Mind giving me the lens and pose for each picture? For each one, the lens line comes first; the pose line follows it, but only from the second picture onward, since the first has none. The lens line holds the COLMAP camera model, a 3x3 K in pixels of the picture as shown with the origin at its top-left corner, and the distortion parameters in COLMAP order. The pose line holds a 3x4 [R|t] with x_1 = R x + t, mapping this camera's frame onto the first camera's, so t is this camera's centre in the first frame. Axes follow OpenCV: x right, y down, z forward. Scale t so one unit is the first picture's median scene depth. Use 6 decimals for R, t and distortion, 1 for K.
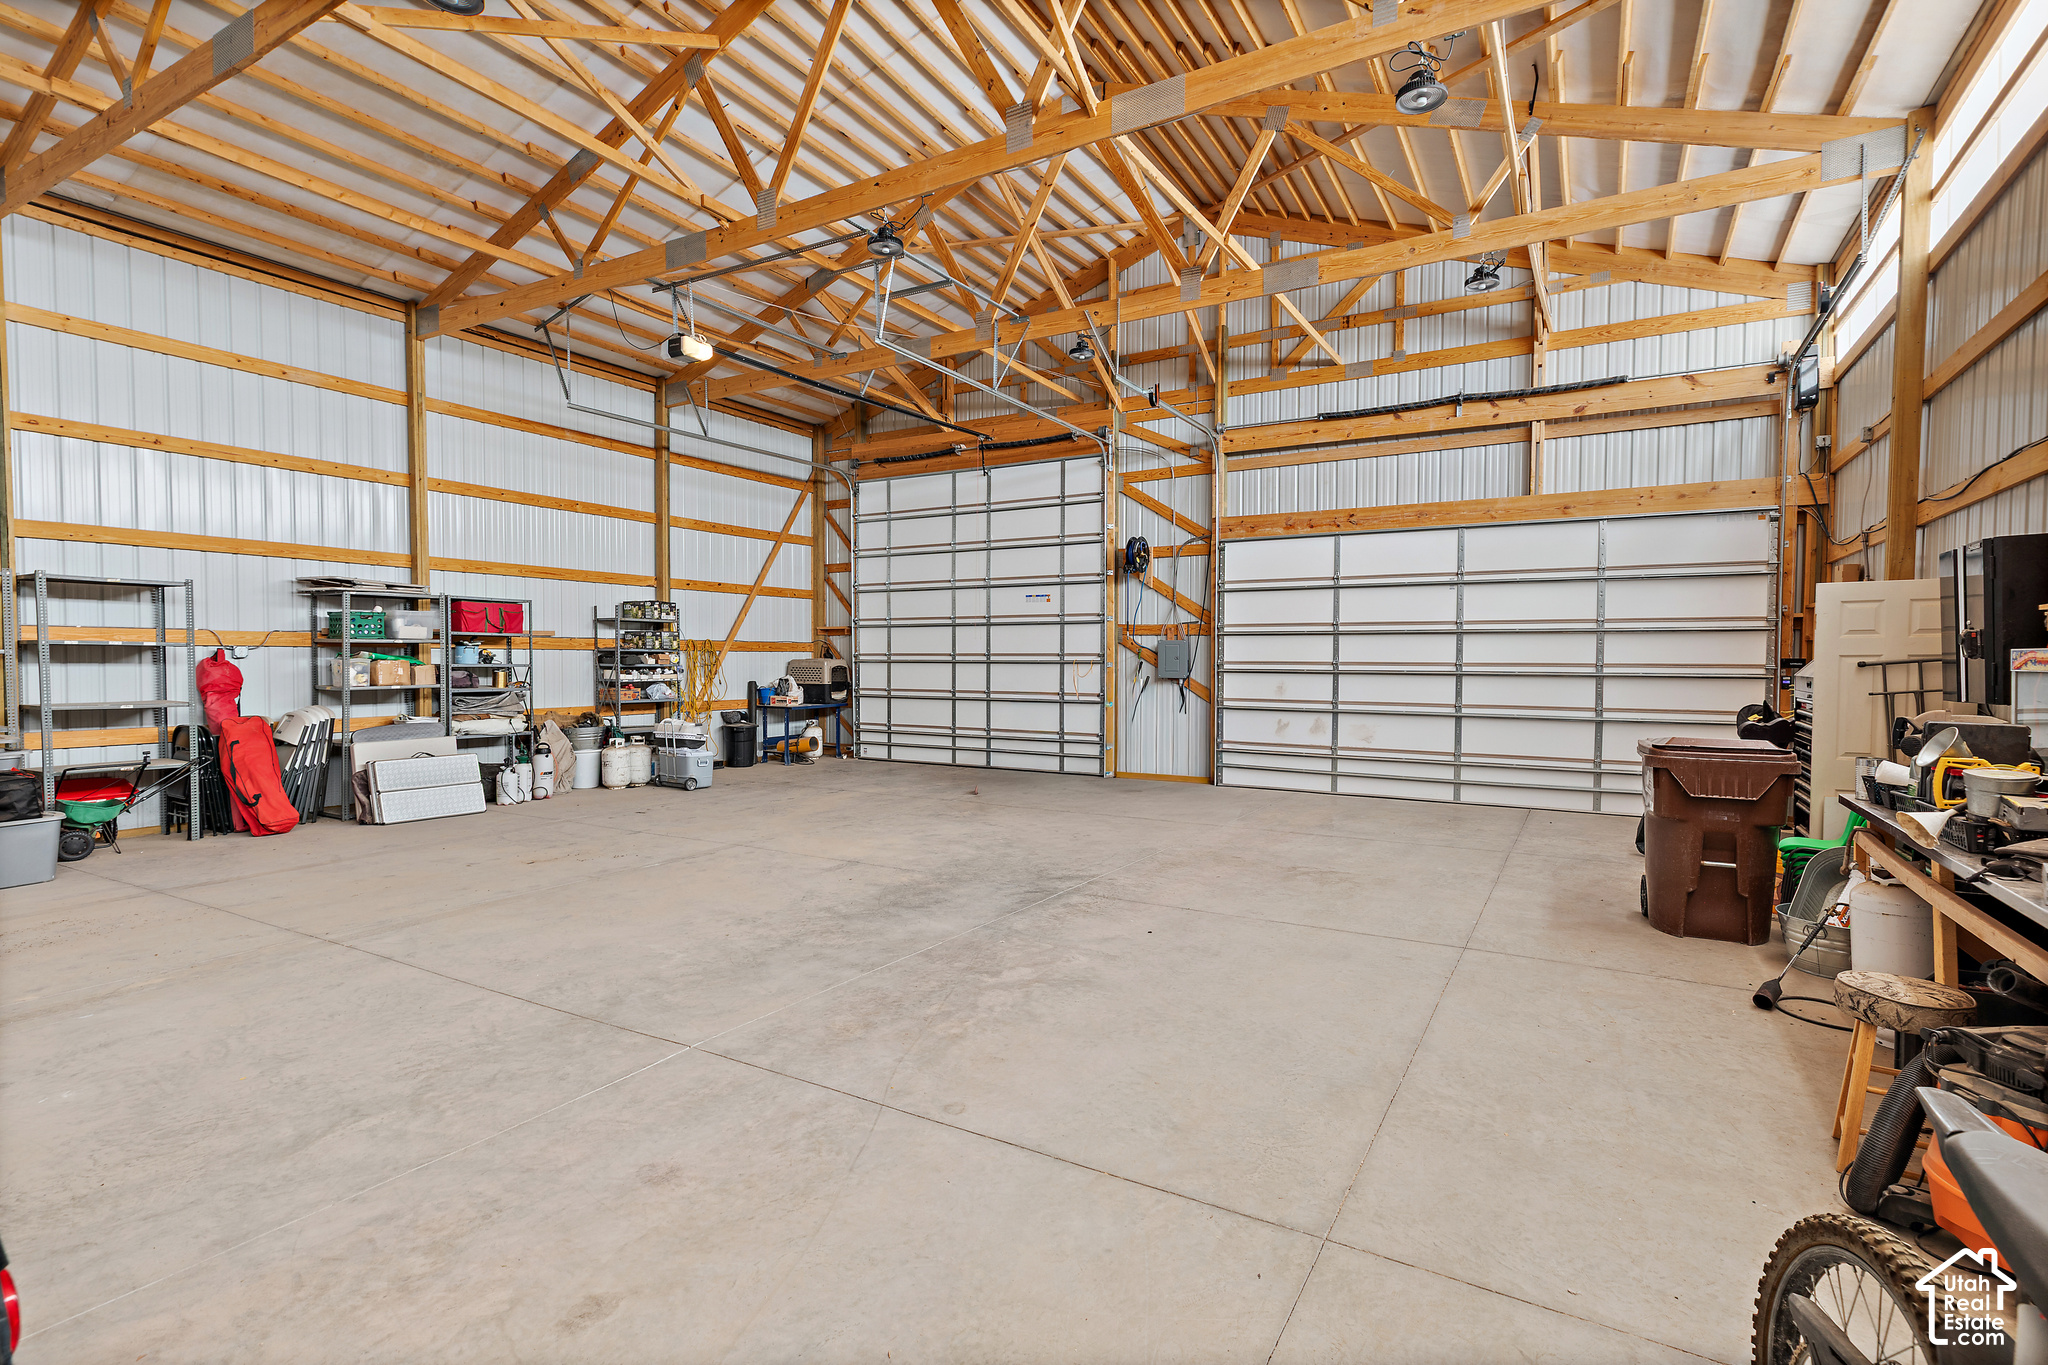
lens RADIAL K [[968.3, 0, 1038.1], [0, 968.3, 681.5], [0, 0, 1]] dist [0.009050, -0.001398]
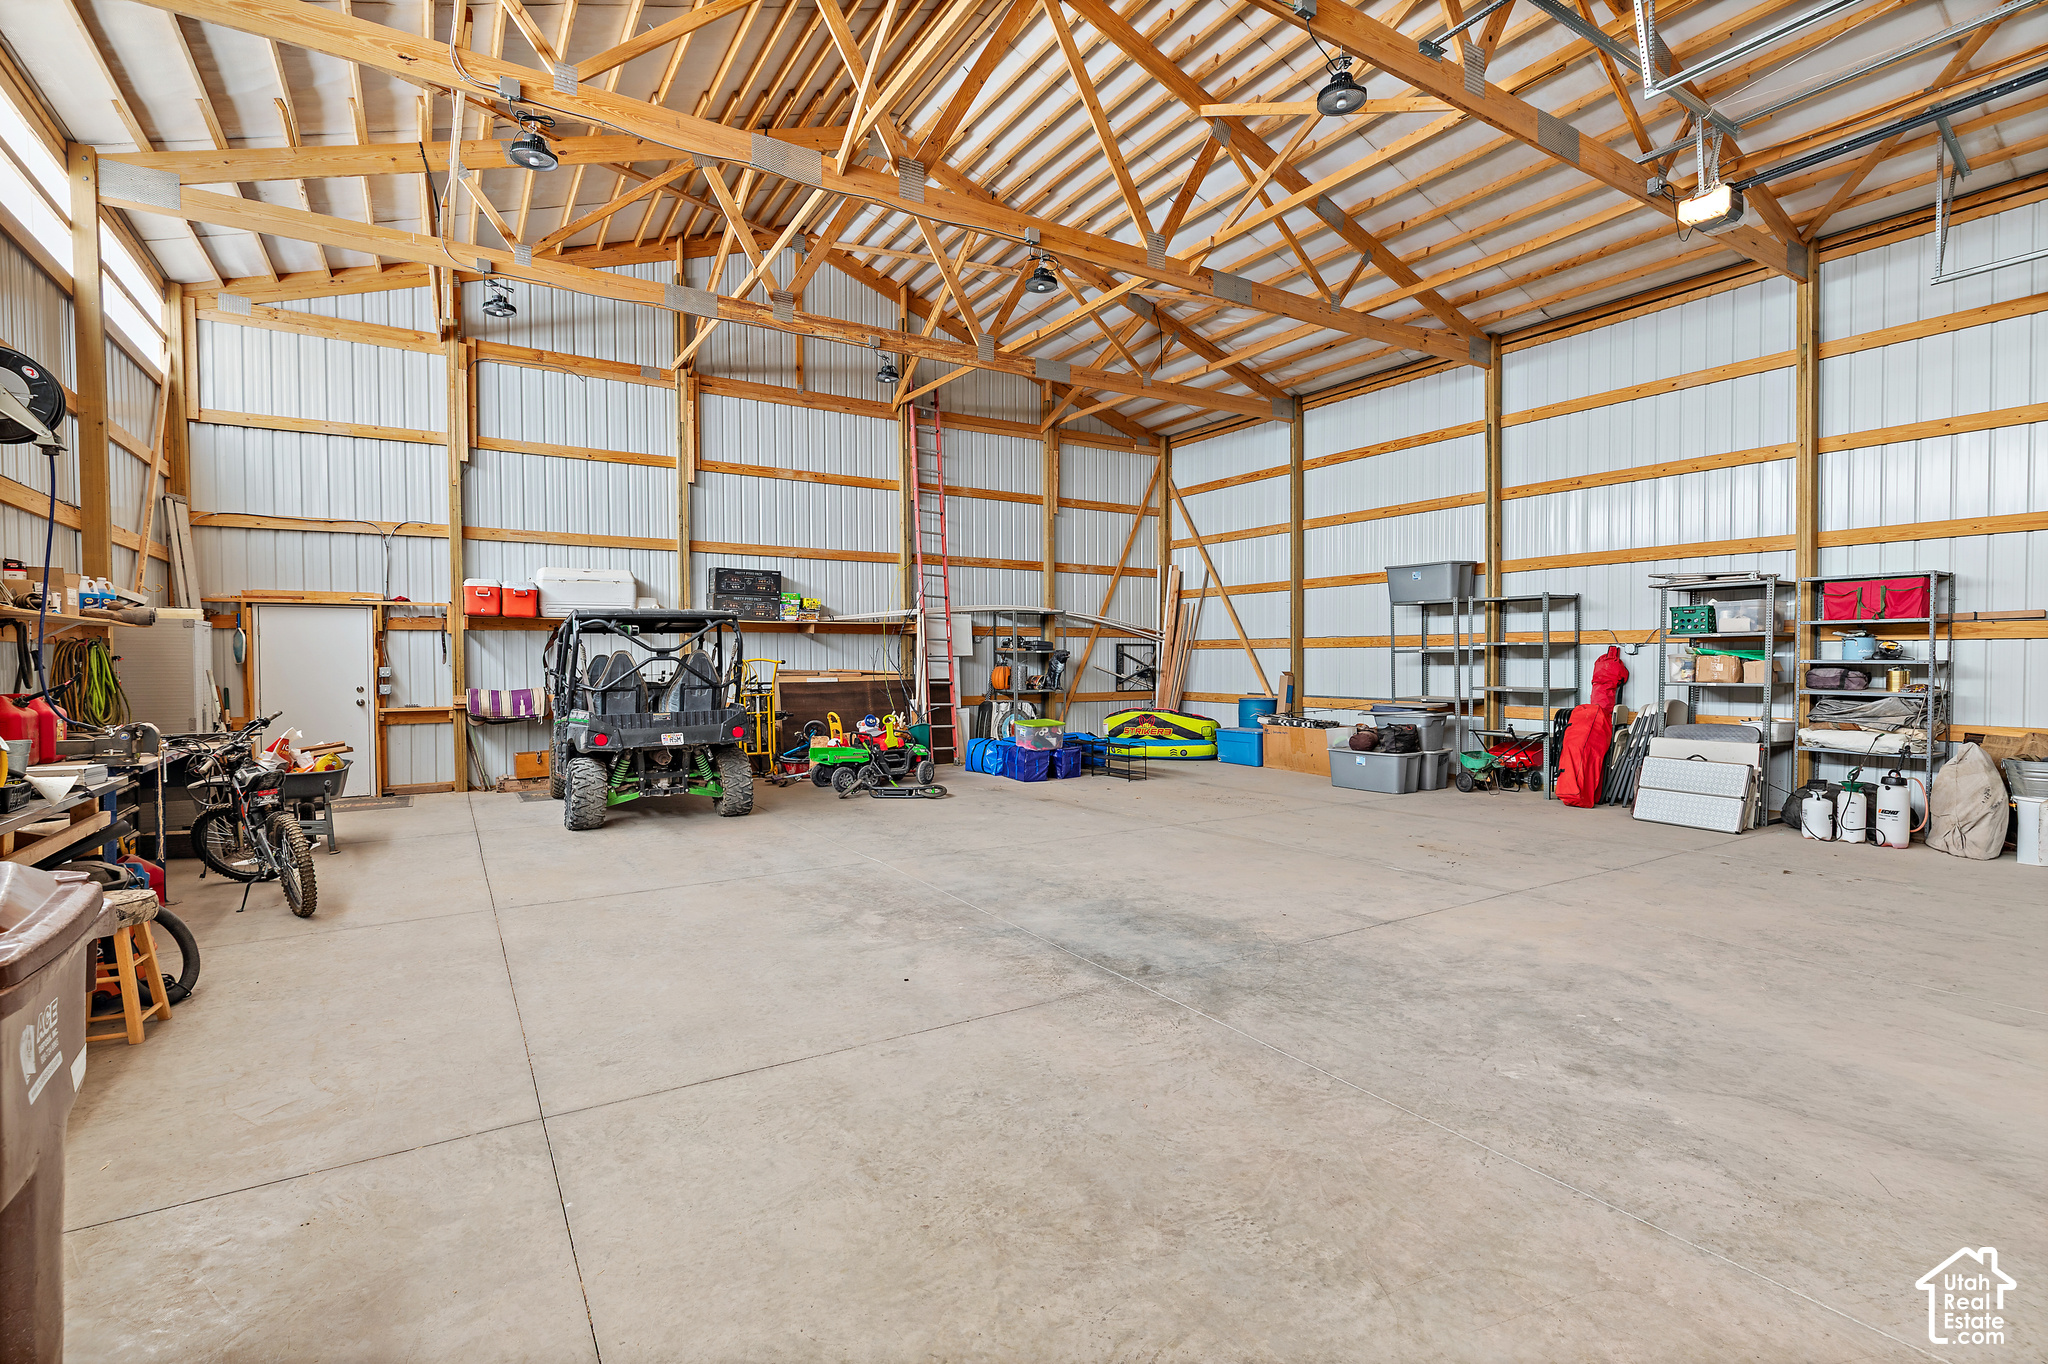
lens RADIAL K [[959.2, 0, 1048.2], [0, 959.2, 679.7], [0, 0, 1]] dist [-0.001644, -0.000079]
pose [[-0.459957, 0.018230, -0.887754, 0.745454], [-0.018238, 0.999384, 0.029972, -0.024171], [0.887754, 0.029977, -0.459342, 1.403342]]
